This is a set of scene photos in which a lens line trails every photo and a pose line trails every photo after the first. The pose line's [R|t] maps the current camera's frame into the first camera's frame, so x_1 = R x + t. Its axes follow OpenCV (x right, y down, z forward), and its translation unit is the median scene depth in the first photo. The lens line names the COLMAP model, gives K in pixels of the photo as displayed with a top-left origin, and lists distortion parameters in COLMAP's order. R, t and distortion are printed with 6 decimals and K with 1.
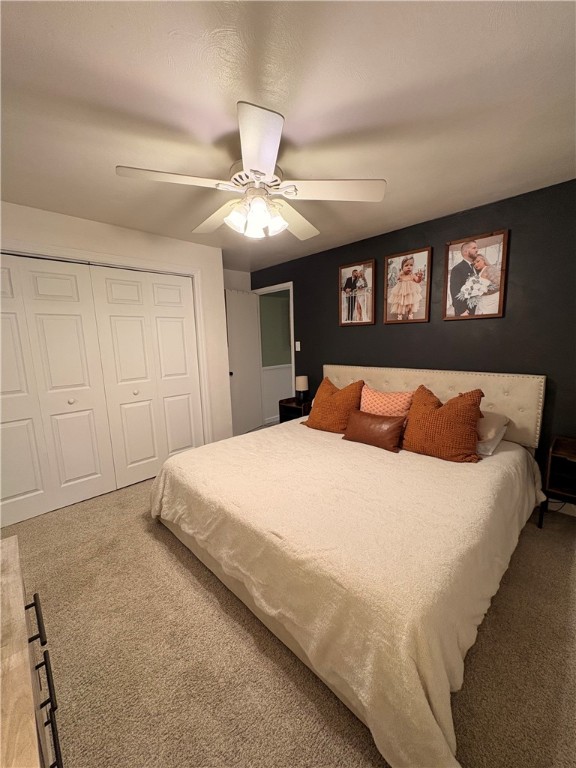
lens RADIAL K [[306.8, 0, 288.0], [0, 306.8, 384.0], [0, 0, 1]] dist [0.001839, 0.000203]
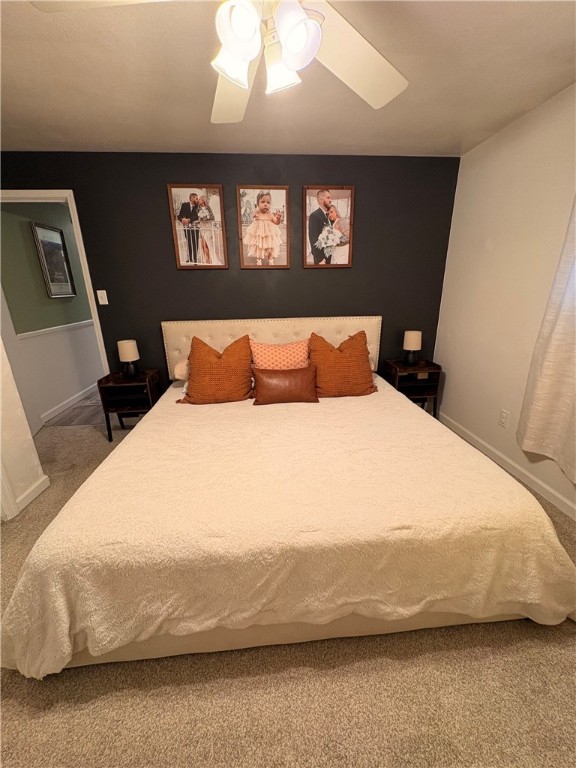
lens RADIAL K [[306.8, 0, 288.0], [0, 306.8, 384.0], [0, 0, 1]] dist [0.001839, 0.000203]
pose [[0.636237, -0.220680, 0.739259, -0.359498], [0.111236, 0.974445, 0.195152, -0.033922], [-0.763433, -0.041931, 0.644525, 0.350069]]
